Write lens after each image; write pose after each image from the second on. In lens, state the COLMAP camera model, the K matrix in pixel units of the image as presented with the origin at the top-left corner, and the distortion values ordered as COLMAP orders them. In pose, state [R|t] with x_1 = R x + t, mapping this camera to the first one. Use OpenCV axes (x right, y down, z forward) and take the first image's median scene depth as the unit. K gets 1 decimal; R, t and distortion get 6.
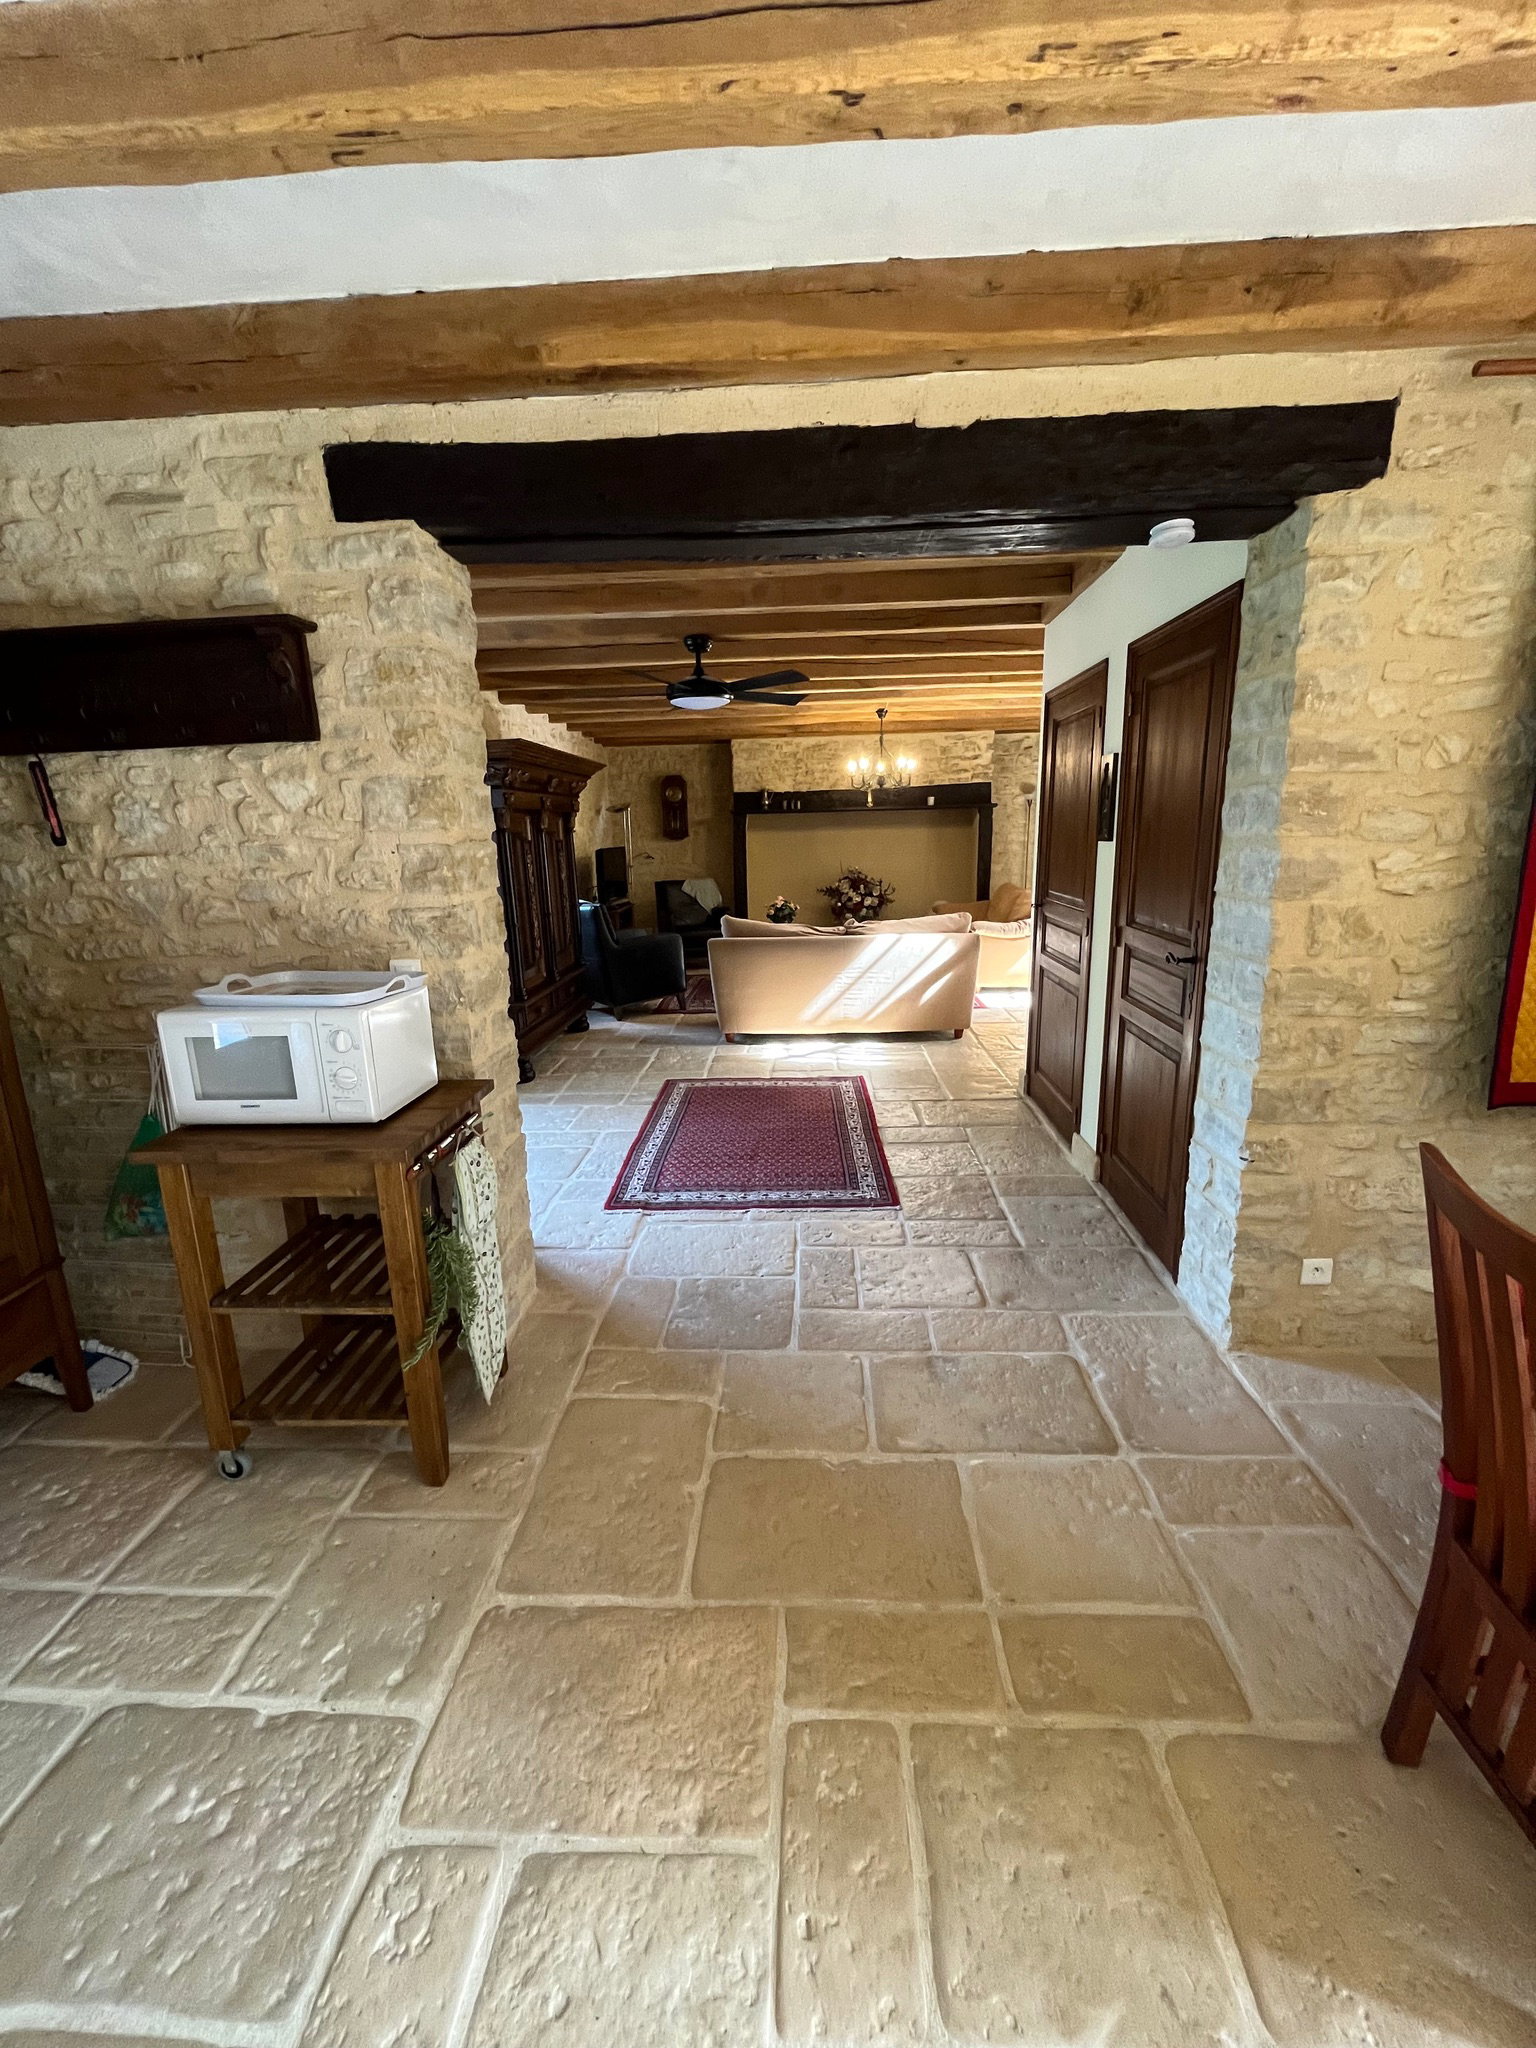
lens RADIAL K [[826.1, 0, 770.5], [0, 826.1, 1019.7], [0, 0, 1]] dist [-0.003426, -0.000610]
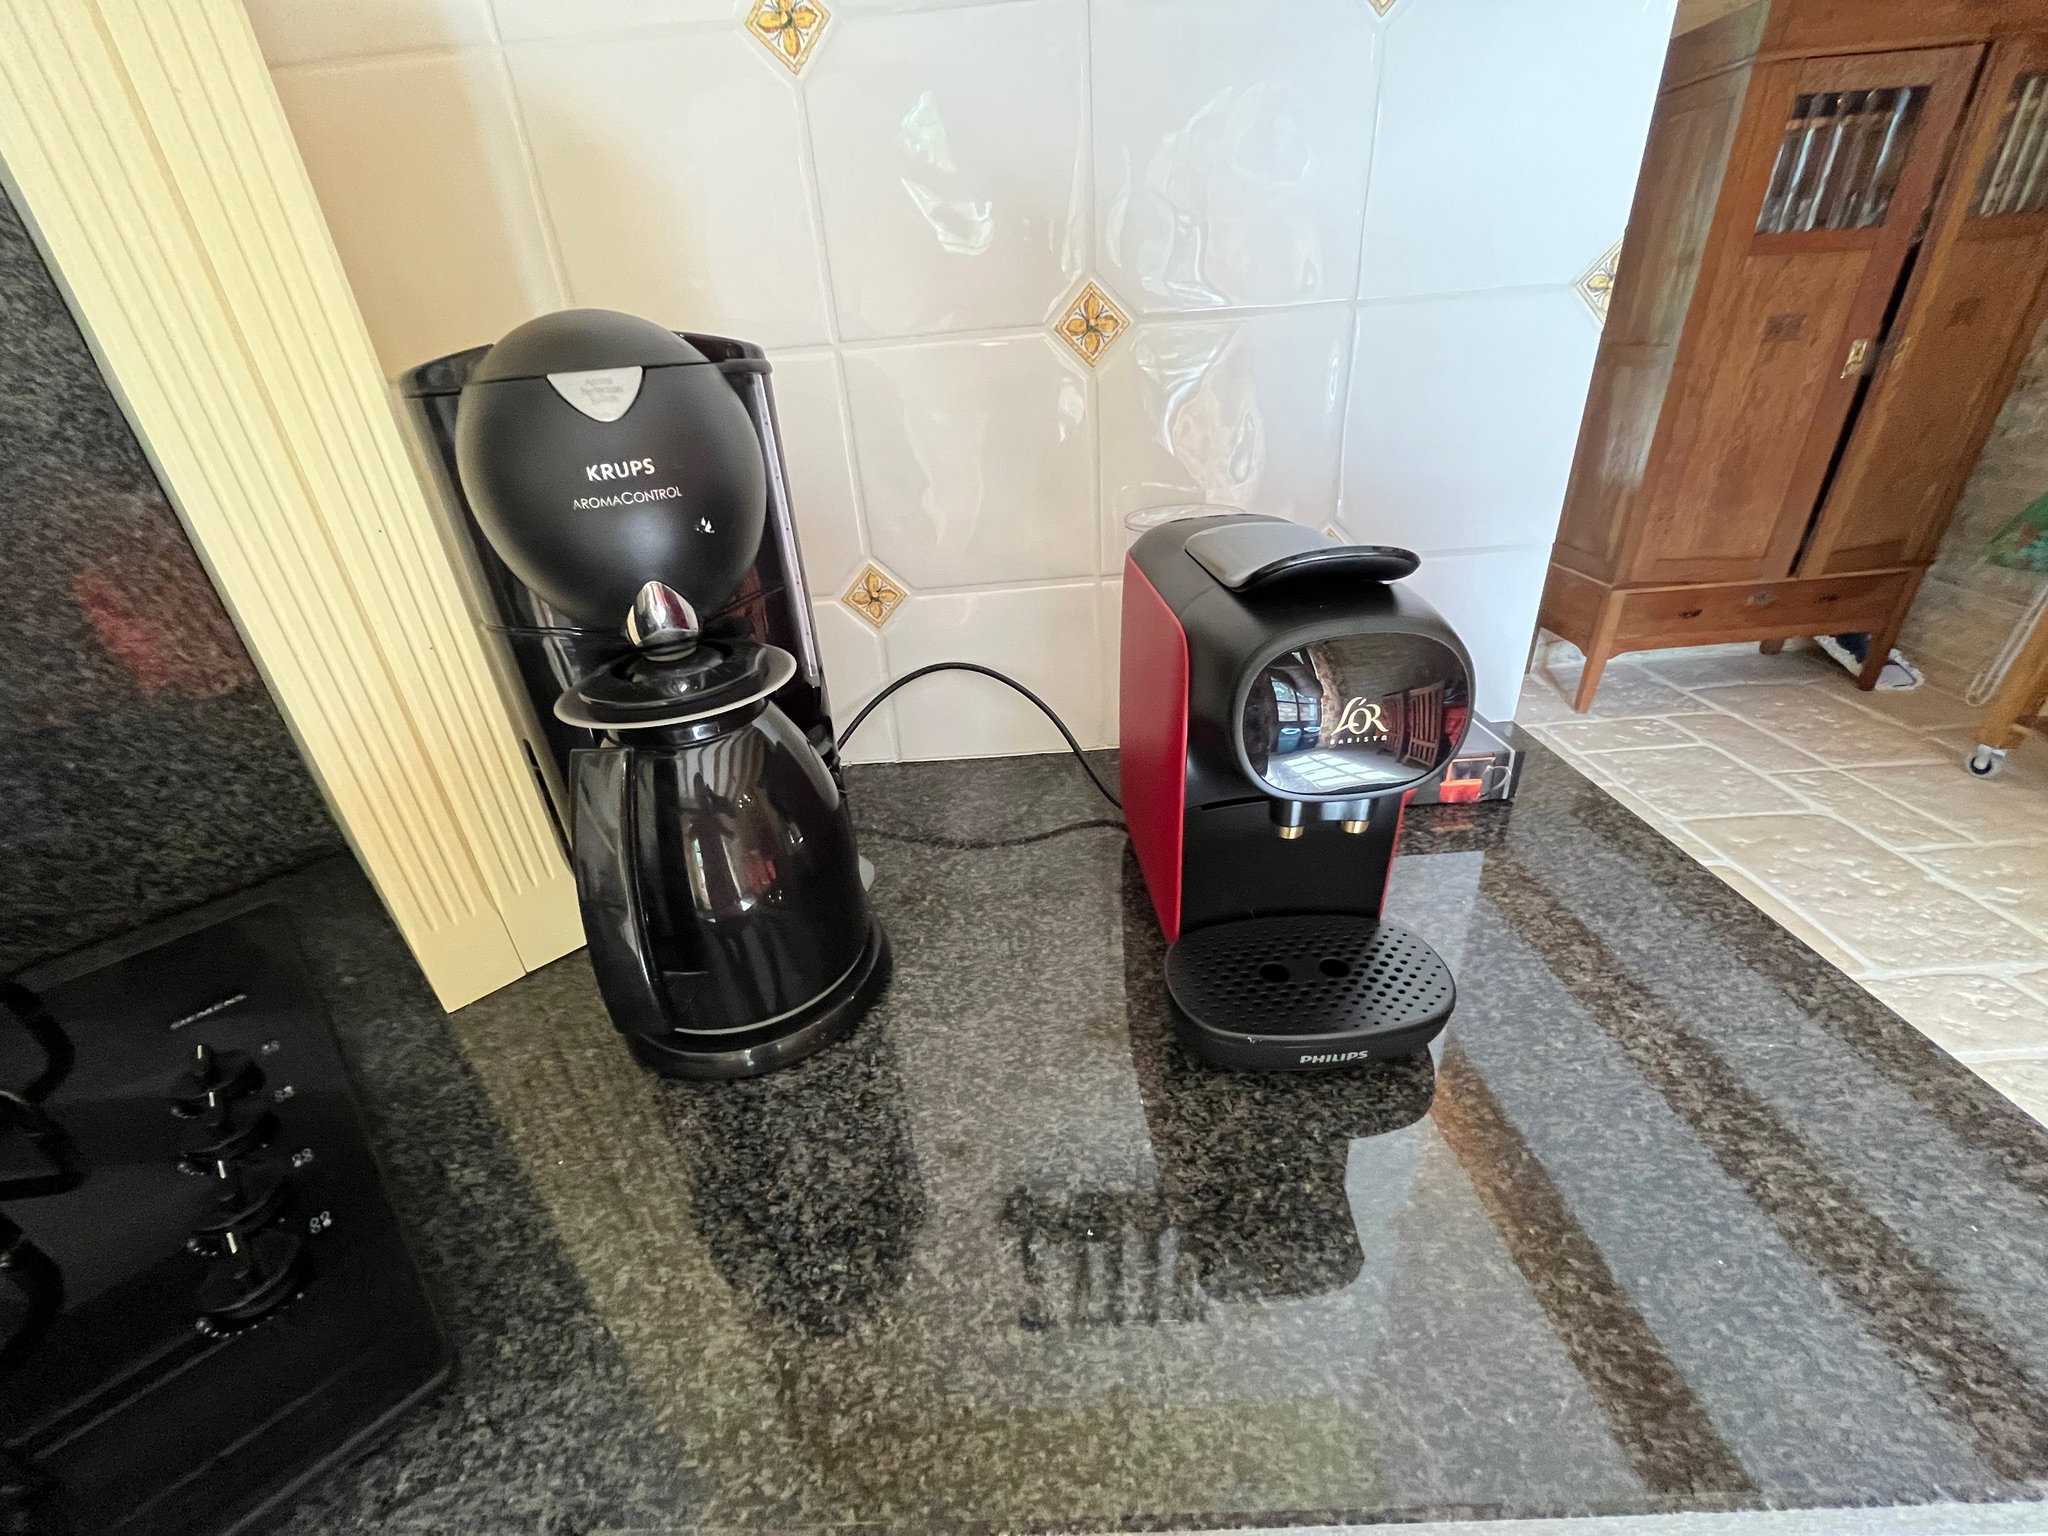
lens RADIAL K [[826.1, 0, 1017.7], [0, 826.1, 762.1], [0, 0, 1]] dist [-0.003426, -0.000610]
pose [[0.061024, 0.481519, -0.874309, 0.273753], [-0.160196, 0.869311, 0.467585, 0.220478], [0.985197, 0.111526, 0.130186, -0.489426]]
